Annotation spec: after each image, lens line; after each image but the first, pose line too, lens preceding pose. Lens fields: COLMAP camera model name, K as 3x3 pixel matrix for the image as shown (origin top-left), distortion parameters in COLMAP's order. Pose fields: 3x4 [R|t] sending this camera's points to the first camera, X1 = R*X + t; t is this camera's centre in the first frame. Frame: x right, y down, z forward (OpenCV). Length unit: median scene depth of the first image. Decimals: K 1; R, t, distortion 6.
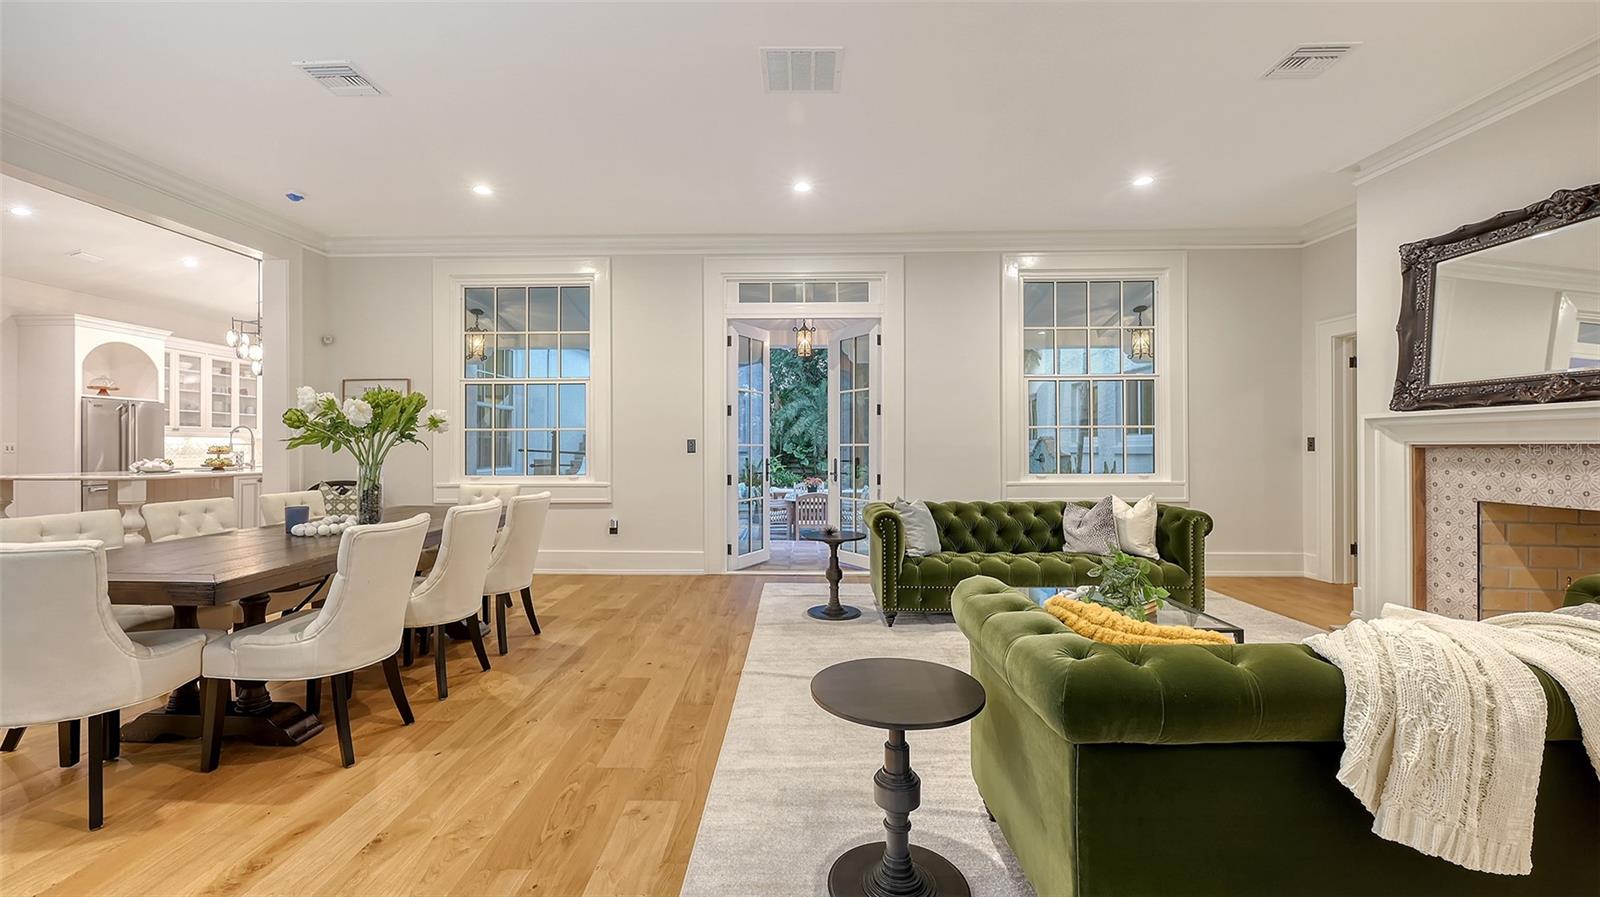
lens RADIAL K [[655.4, 0, 783.0], [0, 655.4, 444.7], [0, 0, 1]] dist [-0.000505, -0.000022]
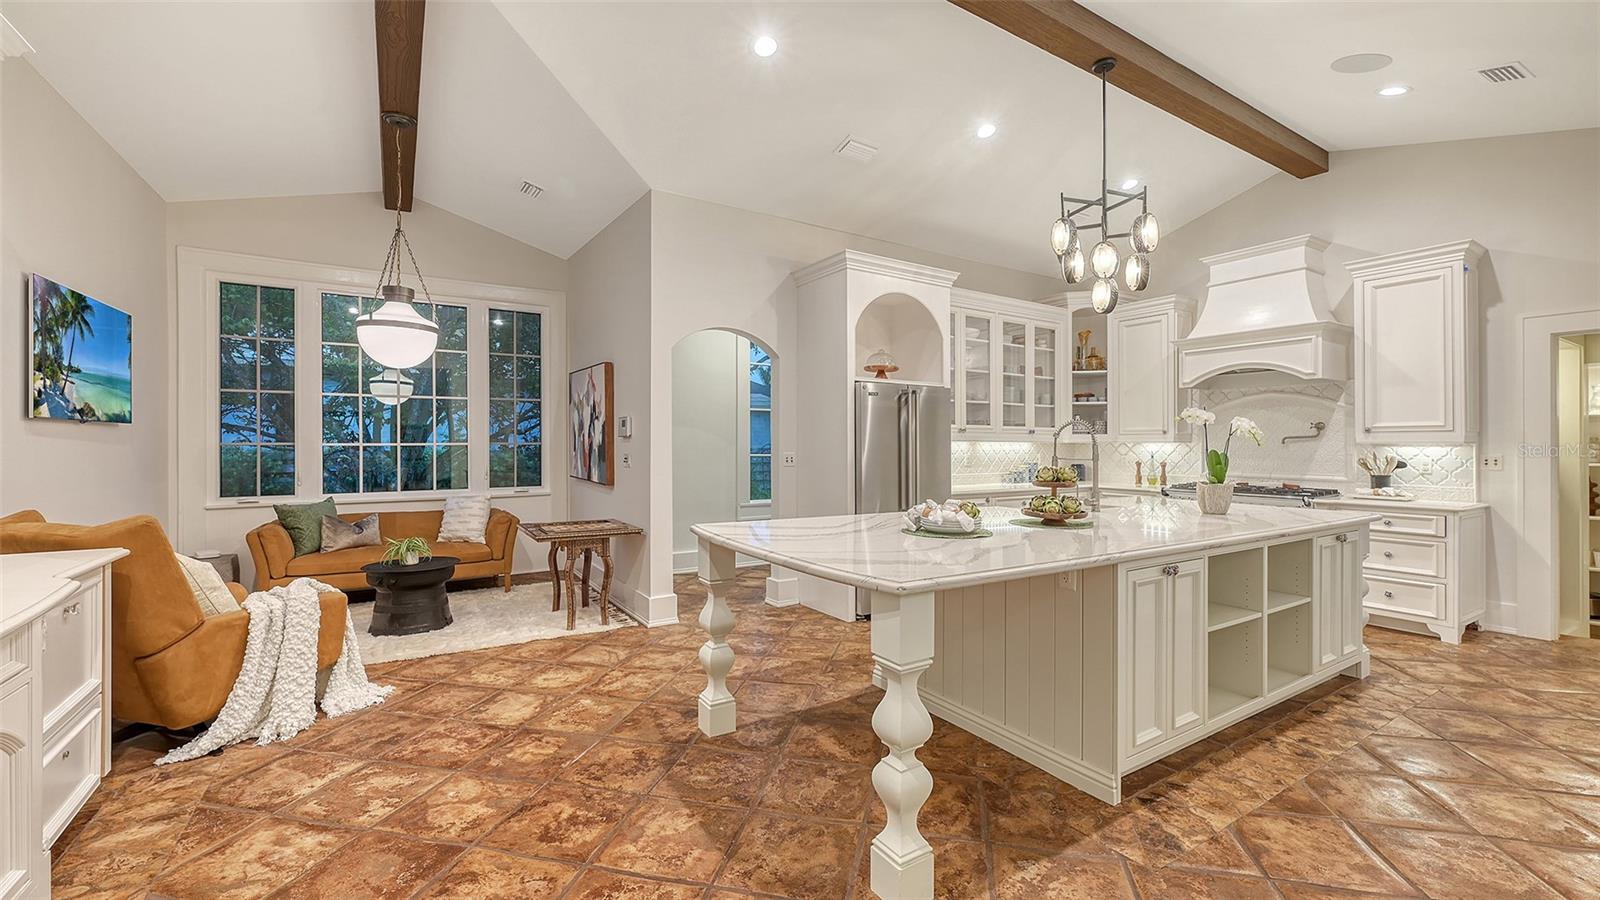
lens RADIAL K [[644.5, 0, 801.4], [0, 644.5, 445.4], [0, 0, 1]] dist [-0.000082, 0.000056]
pose [[0.570980, 0.005589, -0.820945, -0.936737], [-0.000886, 0.999980, 0.006191, -0.023816], [0.820963, -0.002807, 0.570974, 0.957165]]
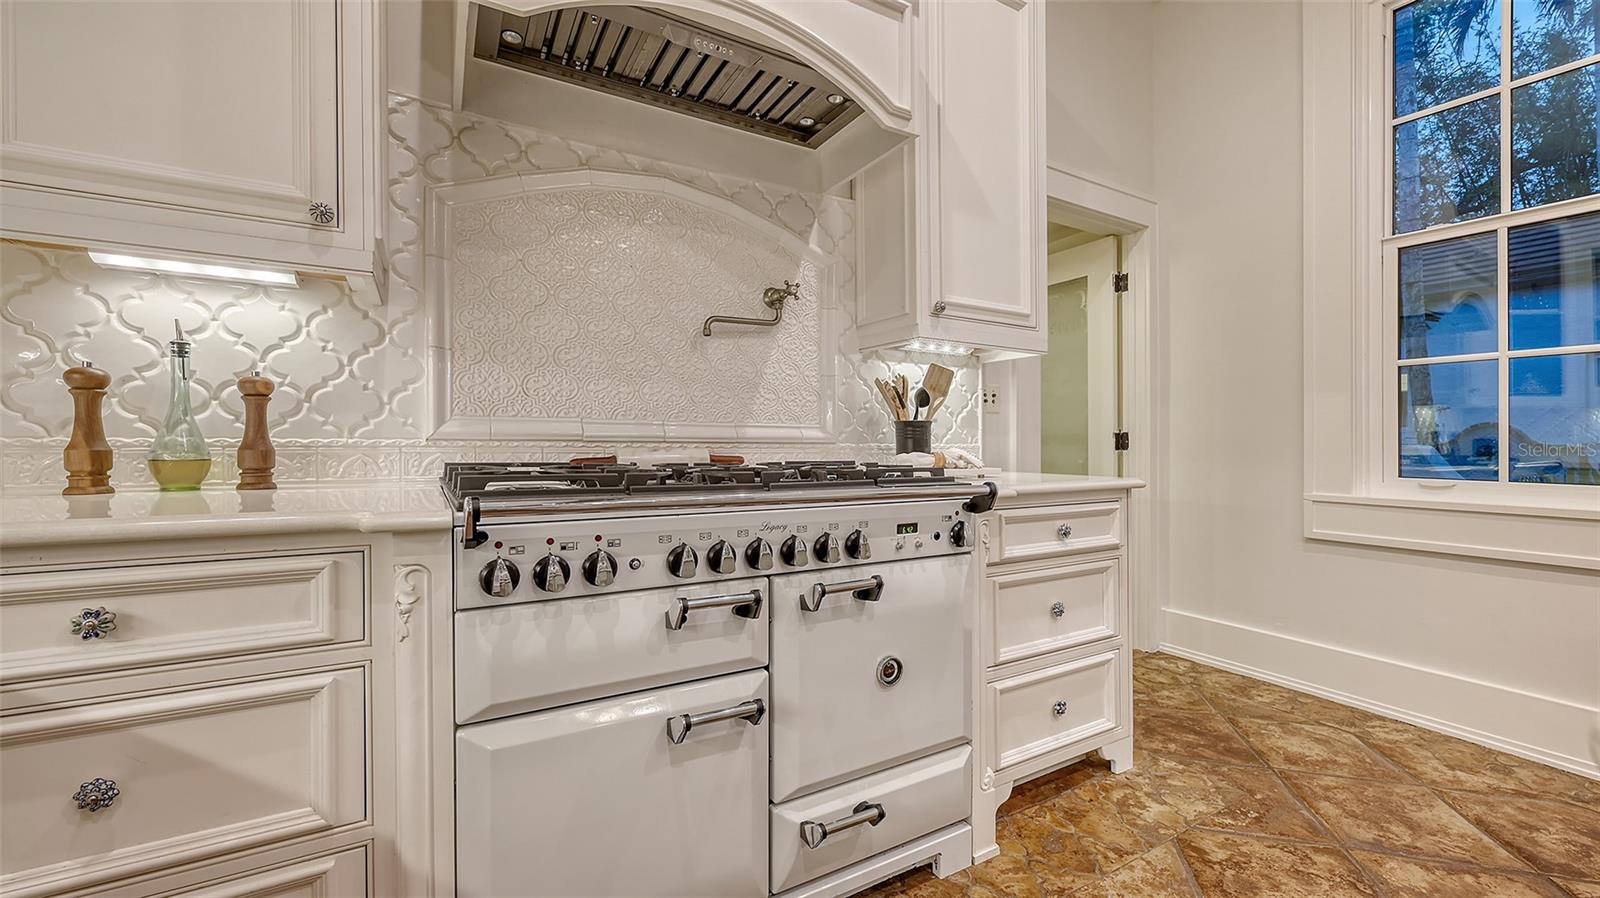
lens RADIAL K [[644.5, 0, 801.4], [0, 644.5, 444.4], [0, 0, 1]] dist [-0.000082, 0.000056]
pose [[0.837954, 0.004743, 0.545721, -1.554082], [-0.008099, 0.999960, 0.003745, 0.043051], [-0.545681, -0.007558, 0.837959, 1.966607]]
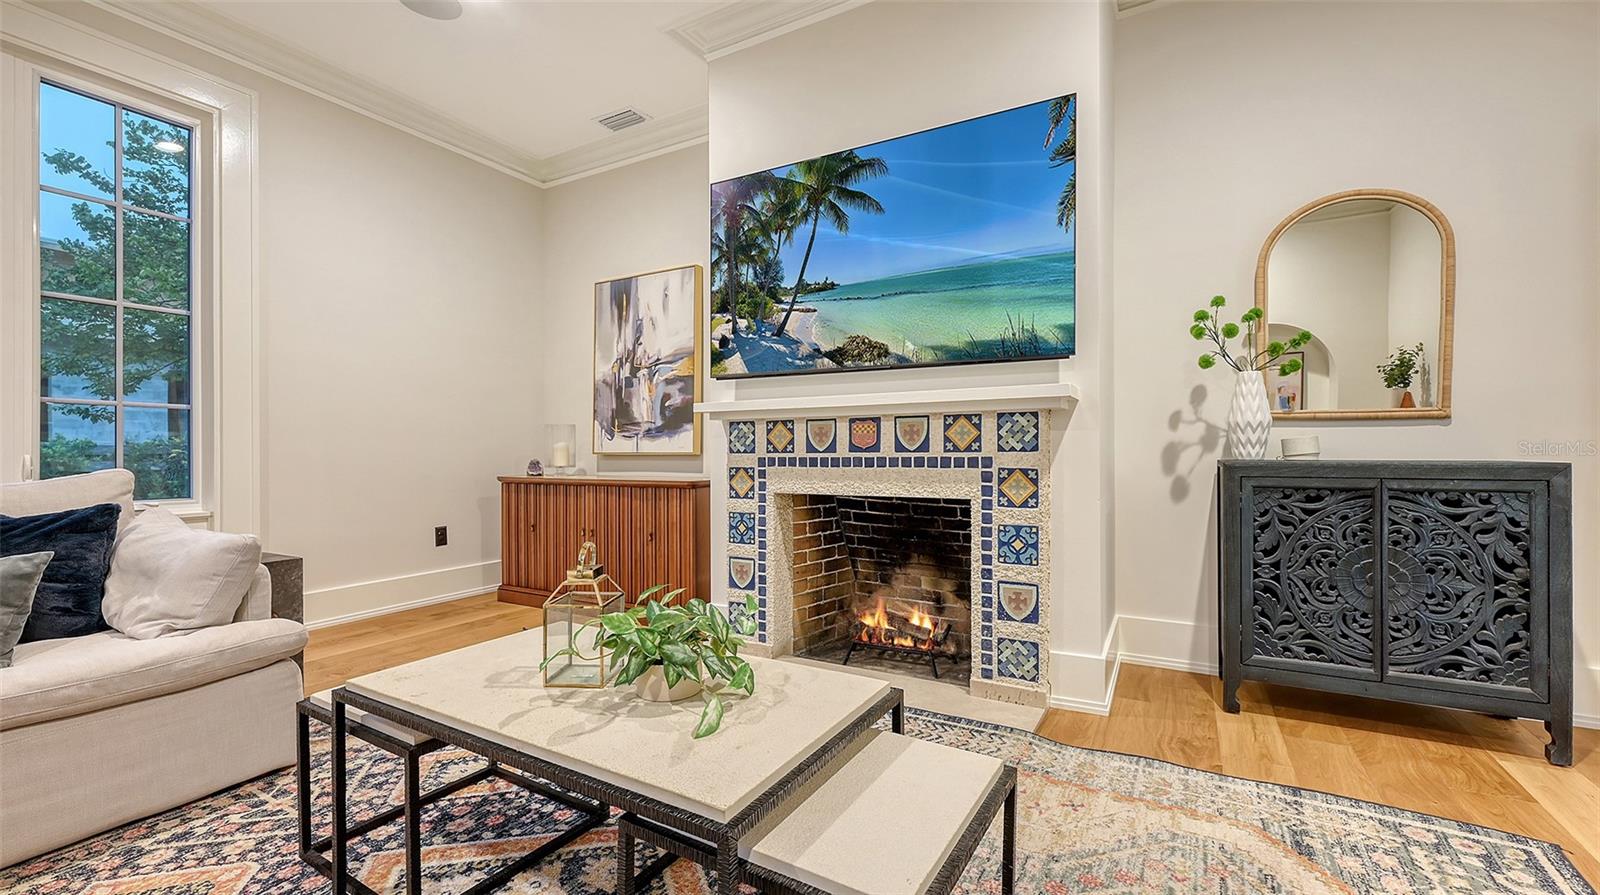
lens RADIAL K [[674.0, 0, 805.4], [0, 674.0, 436.0], [0, 0, 1]] dist [0.000554, 0.000123]
pose [[-0.889380, 0.000730, 0.457169, -2.192703], [-0.002257, 0.999980, -0.005989, -0.000349], [-0.457164, -0.006358, -0.889360, 1.108728]]
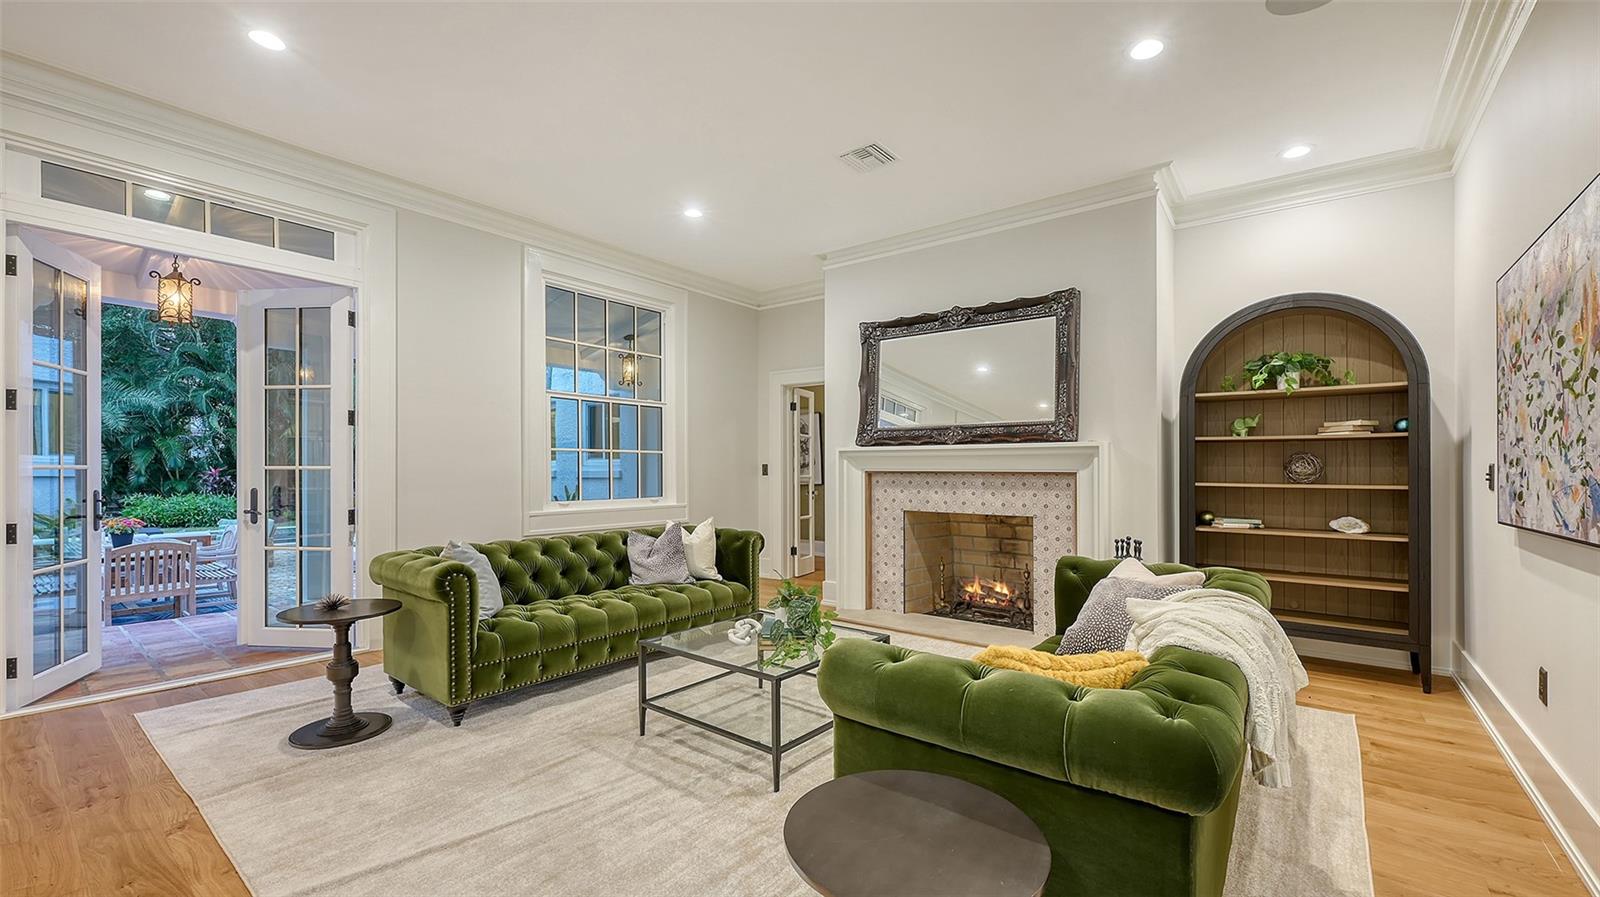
lens RADIAL K [[647.5, 0, 805.4], [0, 647.5, 468.0], [0, 0, 1]] dist [-0.000079, -0.000192]
pose [[0.591941, 0.006395, 0.805956, -0.160249], [-0.007100, 0.999971, -0.002720, -0.001564], [-0.805950, -0.004112, 0.591969, 0.253411]]
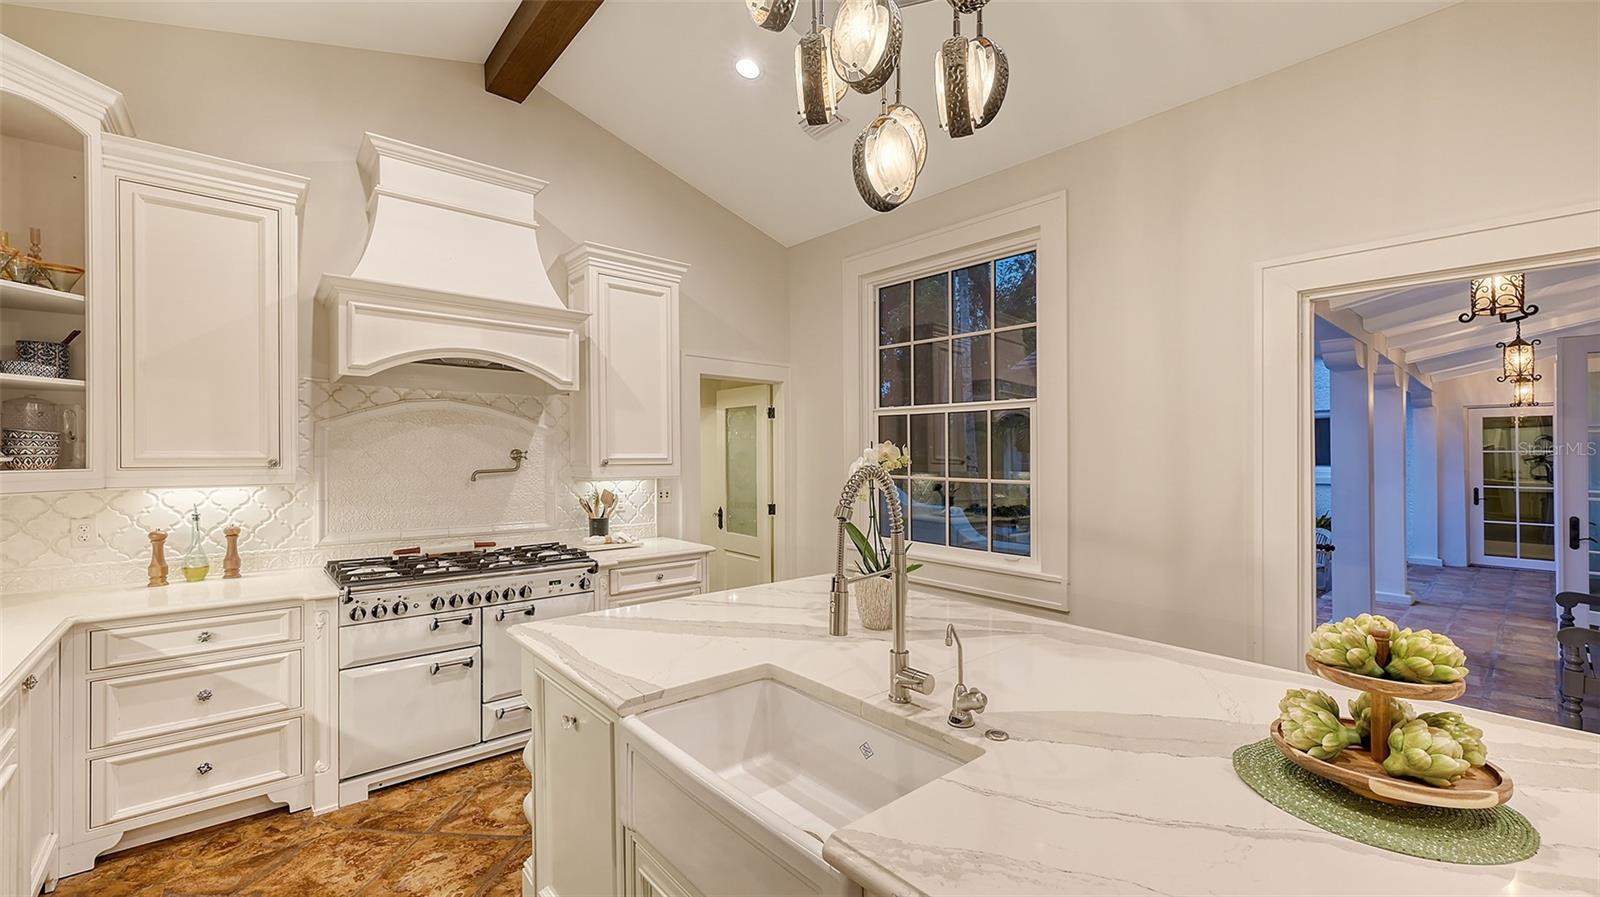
lens RADIAL K [[650.7, 0, 803.6], [0, 650.7, 451.6], [0, 0, 1]] dist [0.007707, 0.000210]
pose [[0.724574, 0.007348, 0.689158, -1.634411], [-0.009469, 0.999955, -0.000707, -0.057621], [-0.689132, -0.006014, 0.724611, 1.511520]]
